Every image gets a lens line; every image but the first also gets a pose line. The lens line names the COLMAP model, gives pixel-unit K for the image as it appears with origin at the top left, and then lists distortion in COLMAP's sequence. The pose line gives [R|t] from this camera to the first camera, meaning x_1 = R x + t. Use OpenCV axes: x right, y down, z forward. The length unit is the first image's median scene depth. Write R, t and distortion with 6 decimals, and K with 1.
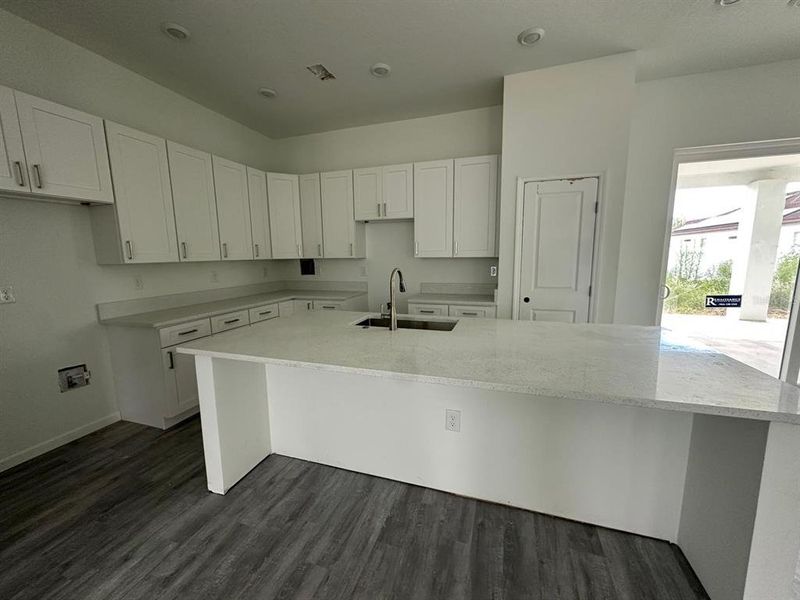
lens RADIAL K [[319.7, 0, 398.5], [0, 319.7, 303.6], [0, 0, 1]] dist [-0.001412, -0.000284]
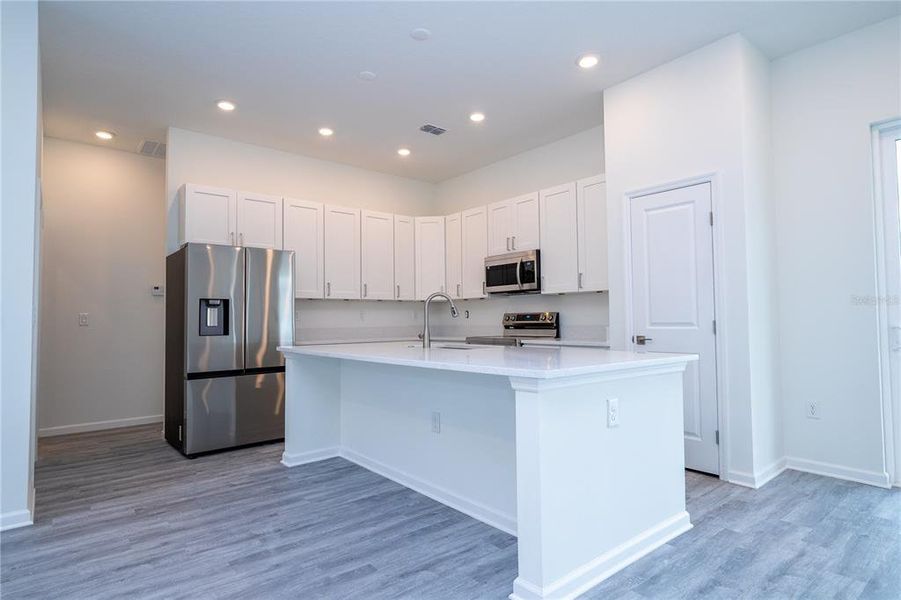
lens RADIAL K [[488.0, 0, 451.9], [0, 488.0, 296.6], [0, 0, 1]] dist [0.002479, 0.000197]
pose [[0.853037, -0.021196, -0.521420, 1.044812], [-0.077328, 0.983010, -0.166468, 0.199325], [0.516089, 0.182324, 0.836905, -0.442650]]
